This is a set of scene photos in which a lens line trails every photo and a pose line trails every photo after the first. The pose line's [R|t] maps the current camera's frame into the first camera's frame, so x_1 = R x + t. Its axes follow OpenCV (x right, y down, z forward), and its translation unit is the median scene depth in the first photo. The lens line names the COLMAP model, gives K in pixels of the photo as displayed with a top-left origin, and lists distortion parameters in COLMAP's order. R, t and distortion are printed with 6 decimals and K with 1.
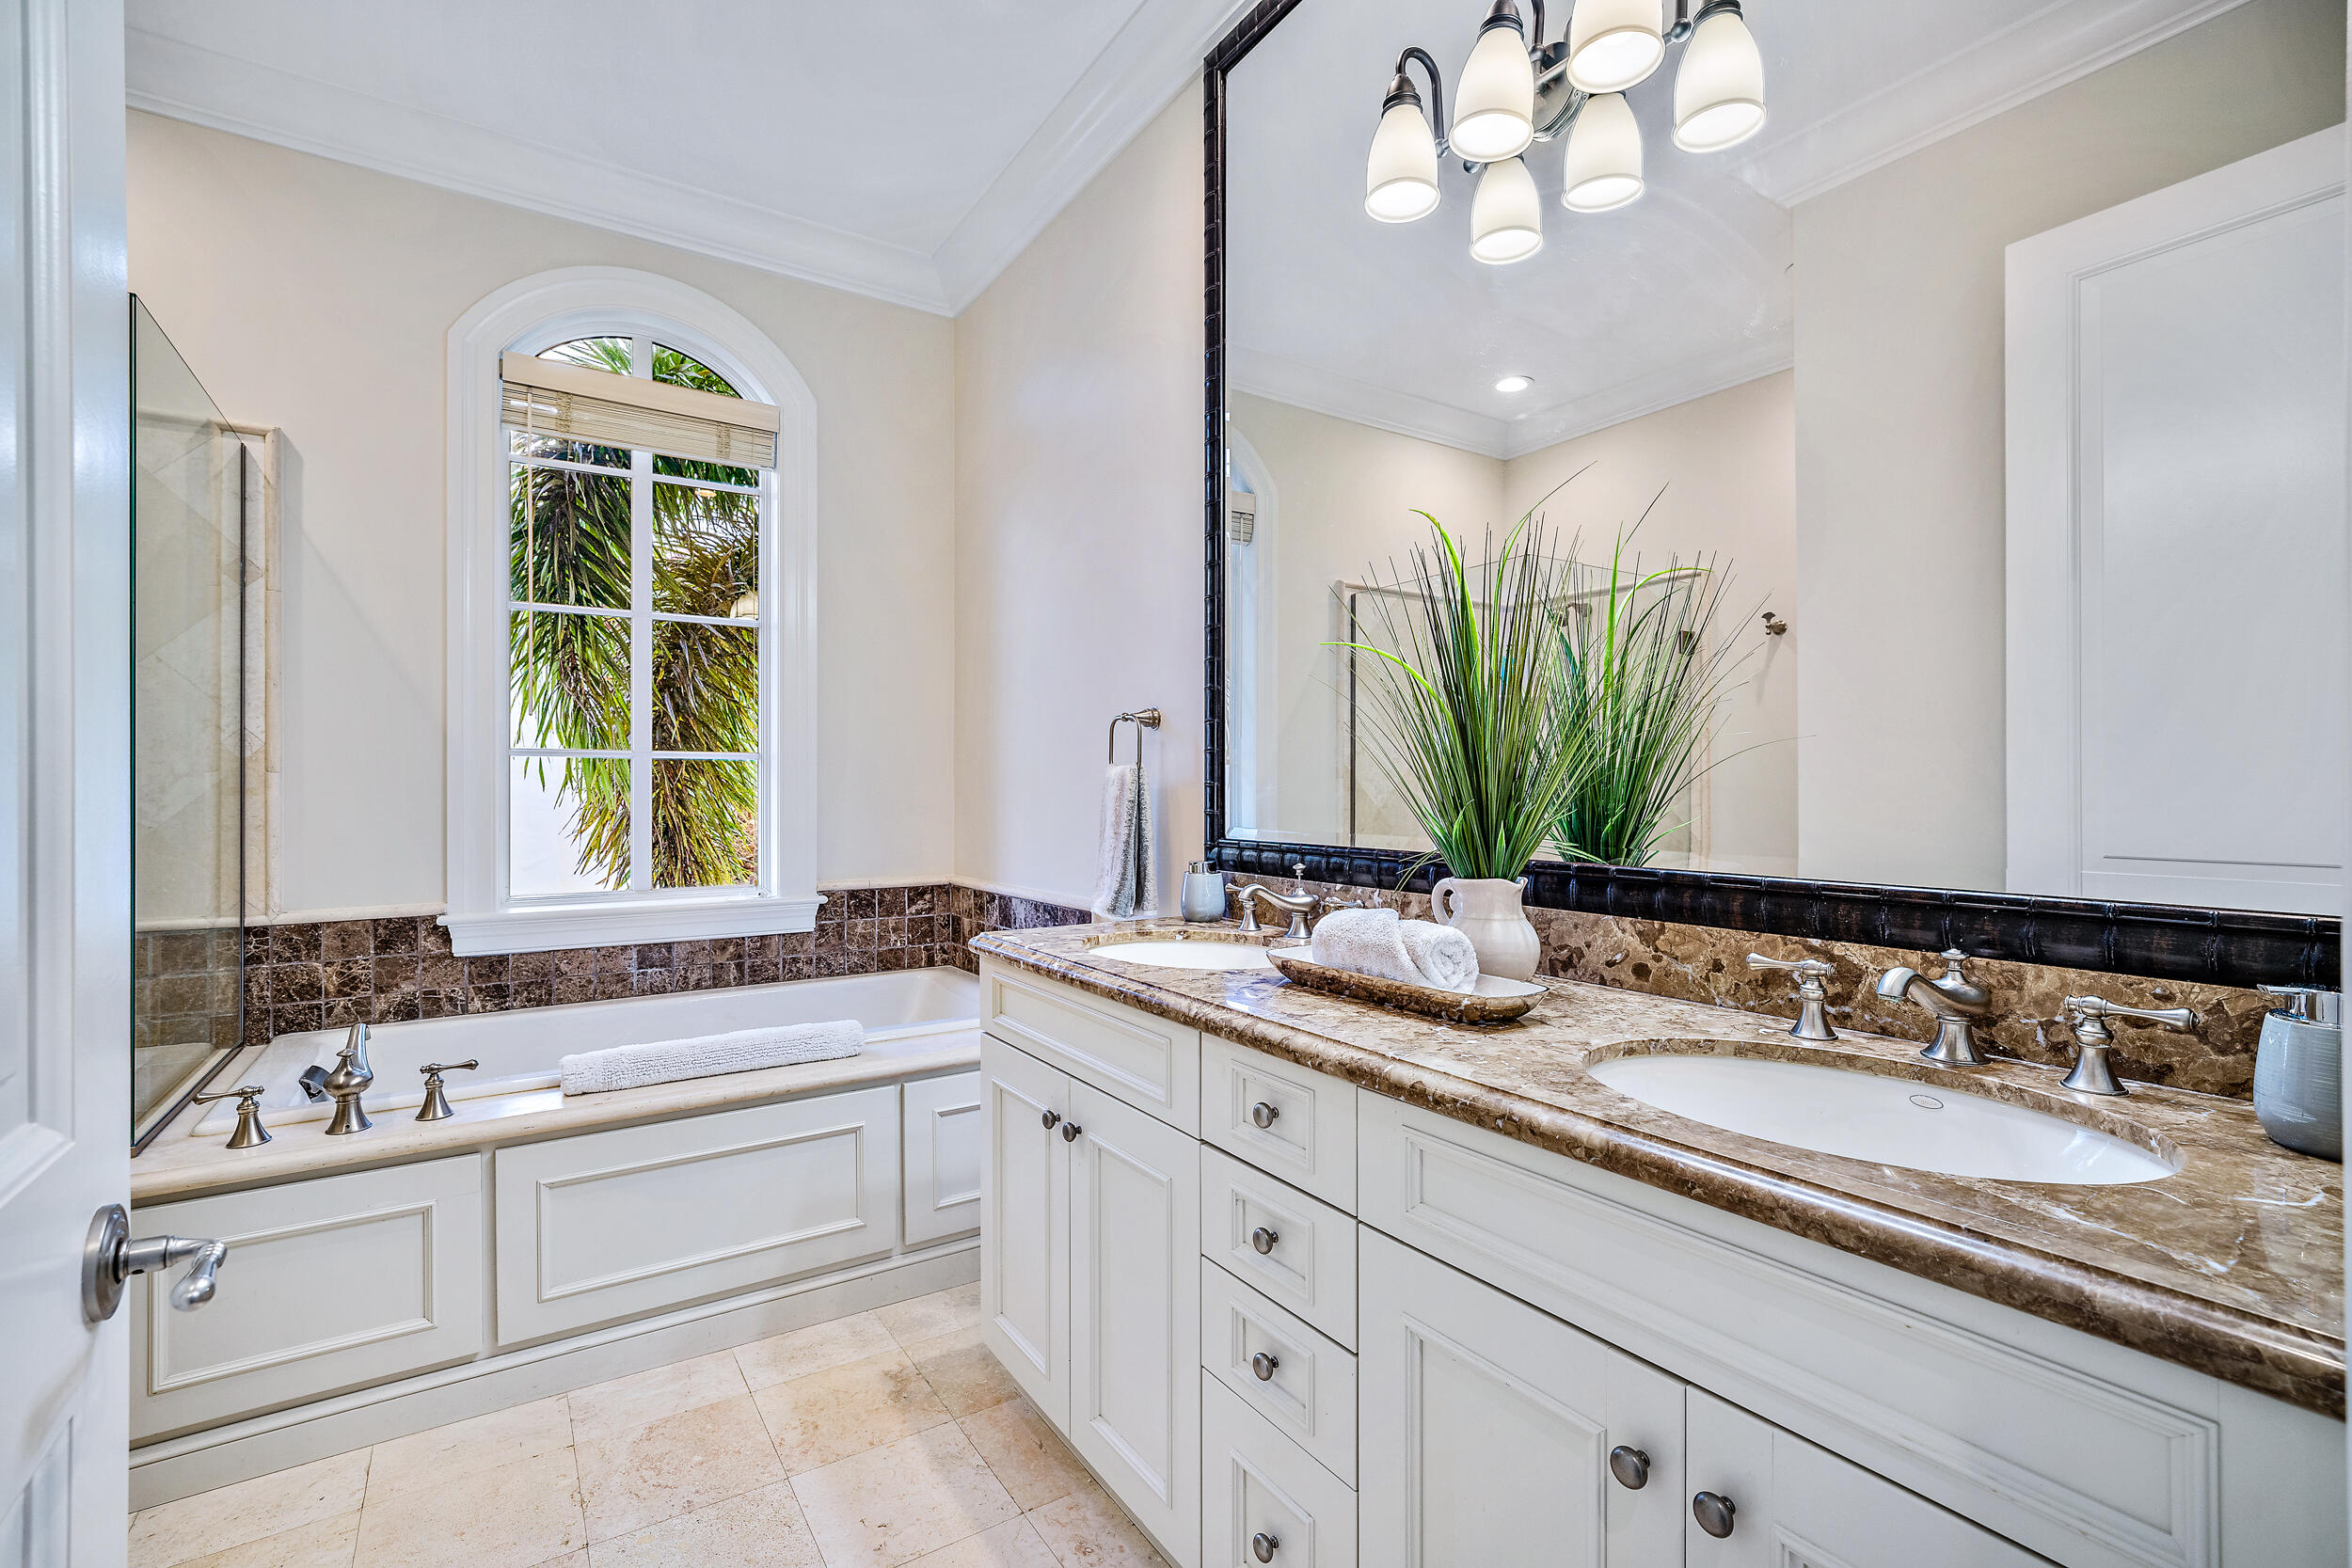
lens RADIAL K [[1051.9, 0, 1173.5], [0, 1051.9, 777.9], [0, 0, 1]] dist [-0.002924, 0.000110]
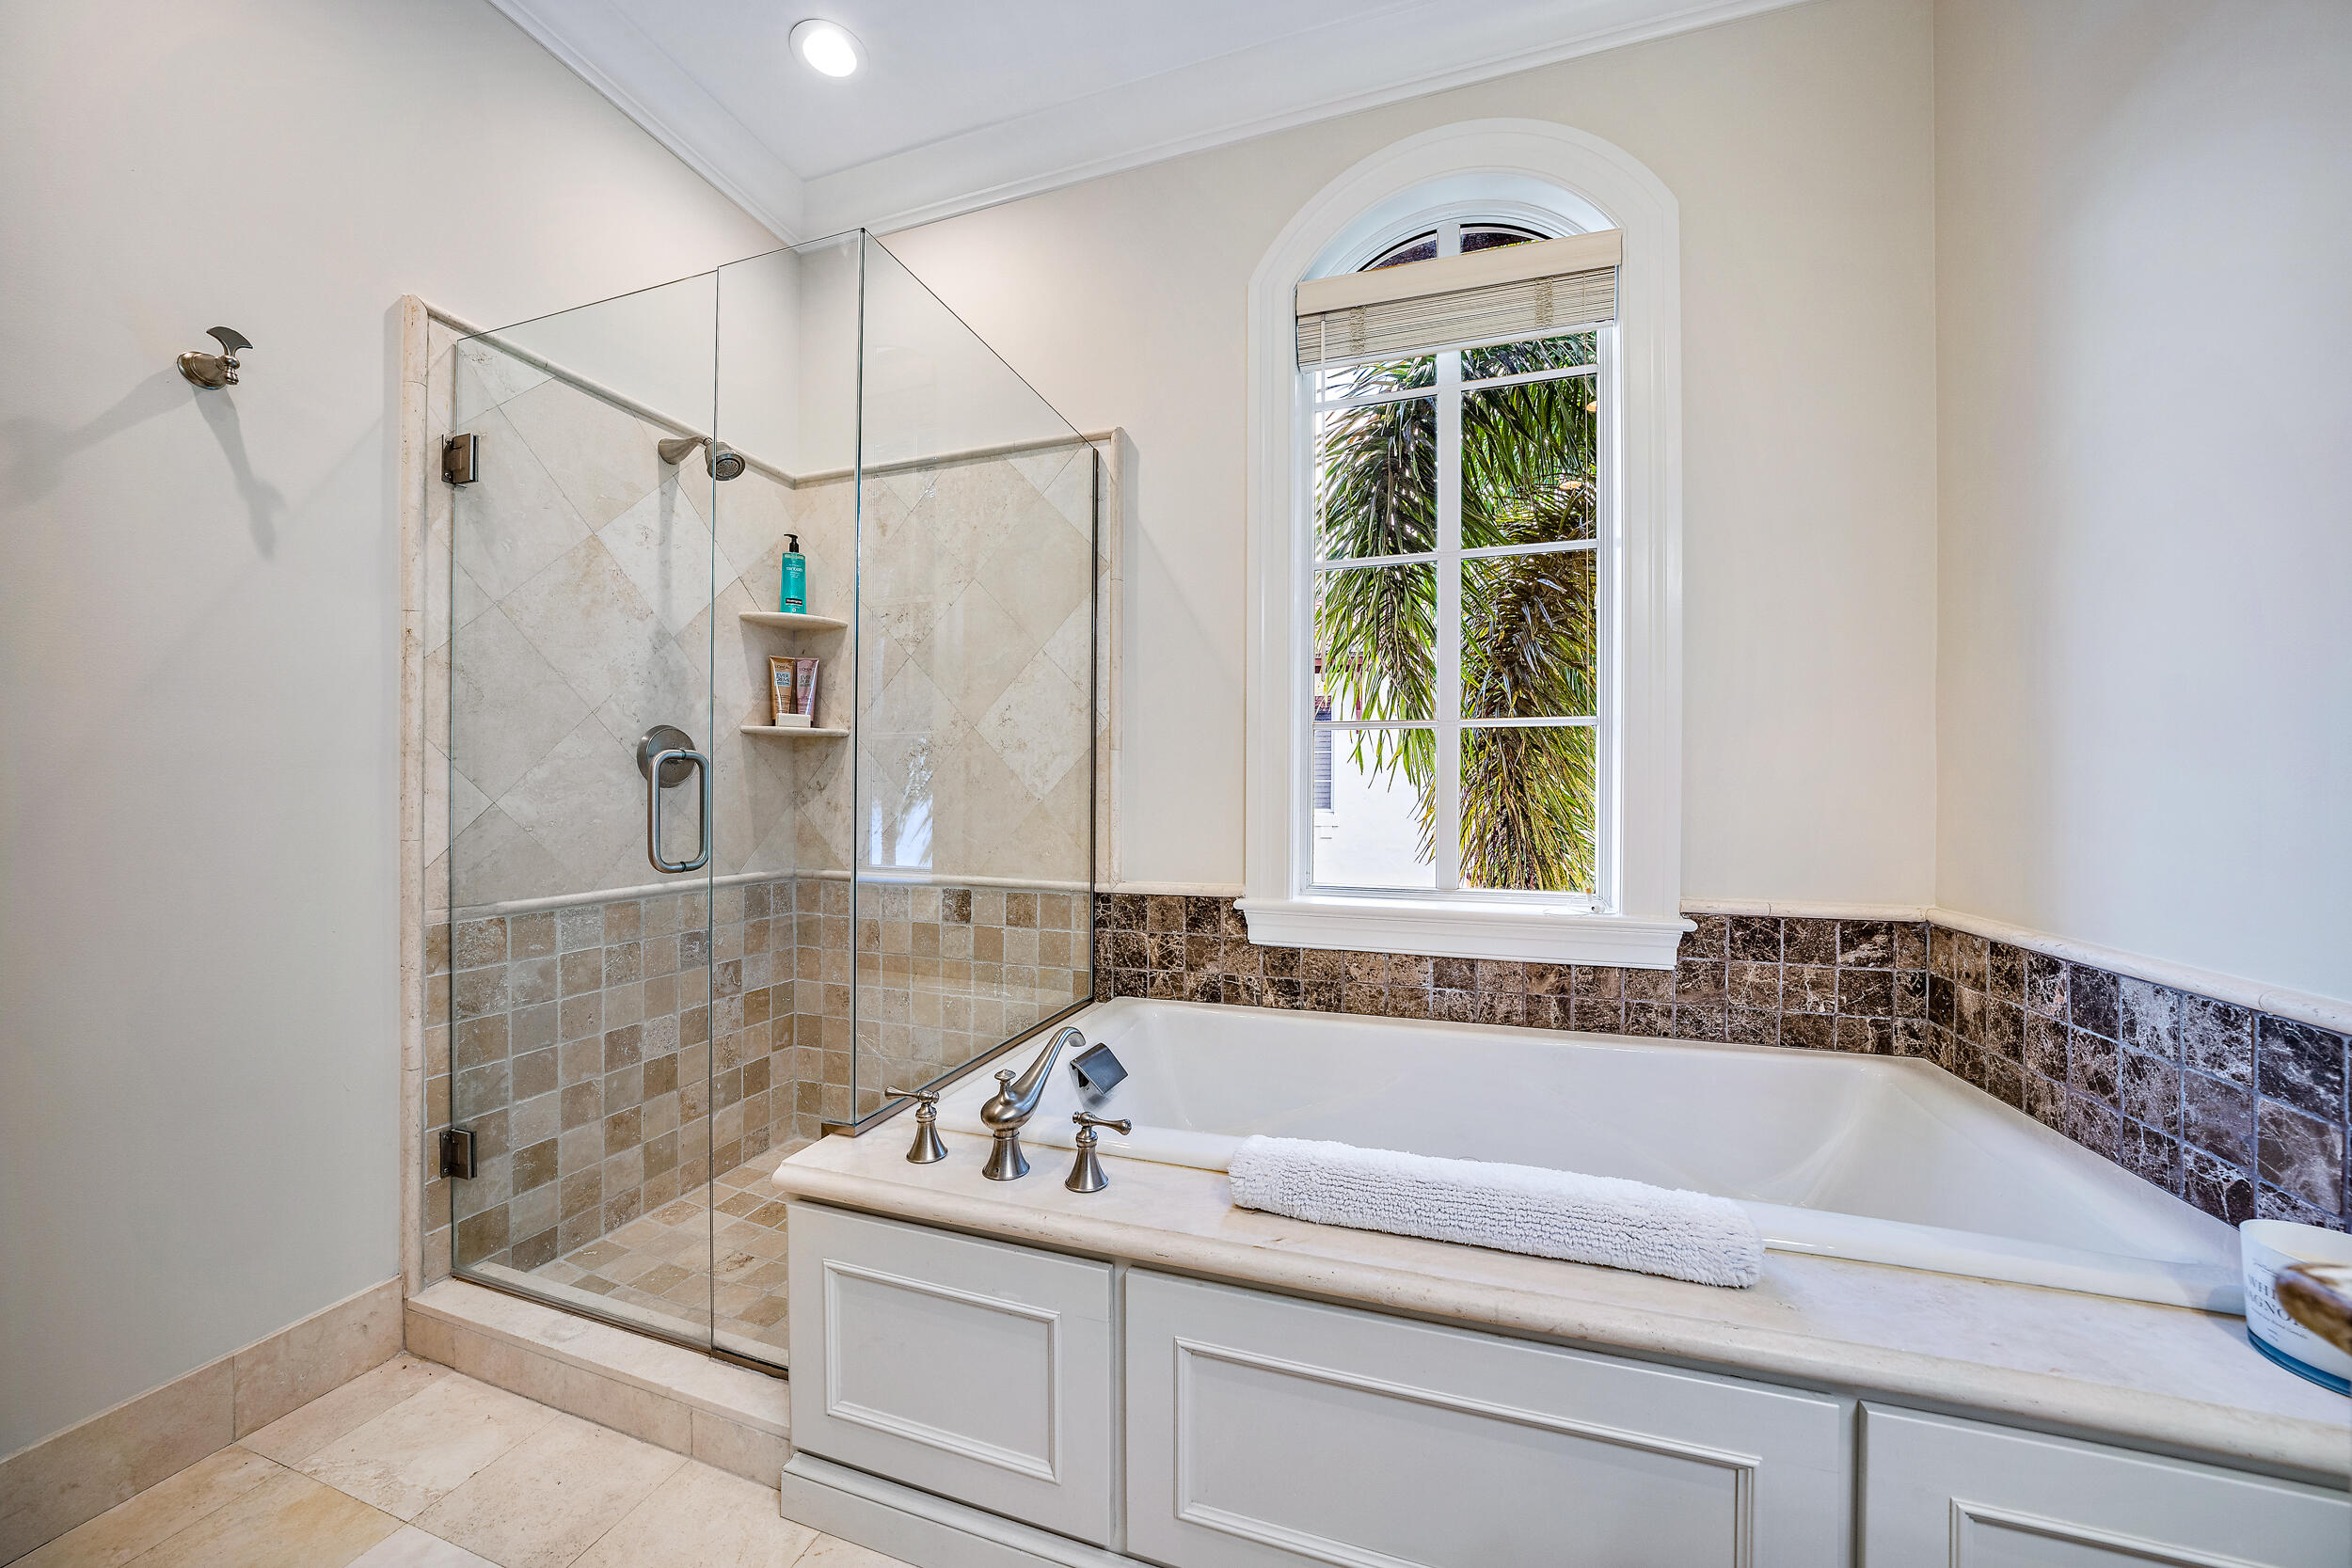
lens RADIAL K [[820.6, 0, 1178.1], [0, 820.6, 798.8], [0, 0, 1]] dist [-0.022650, 0.000283]
pose [[0.620066, 0.010408, -0.784480, -0.144664], [0.003973, 0.999858, 0.016406, 0.027499], [0.784539, -0.013290, 0.619936, 0.473145]]
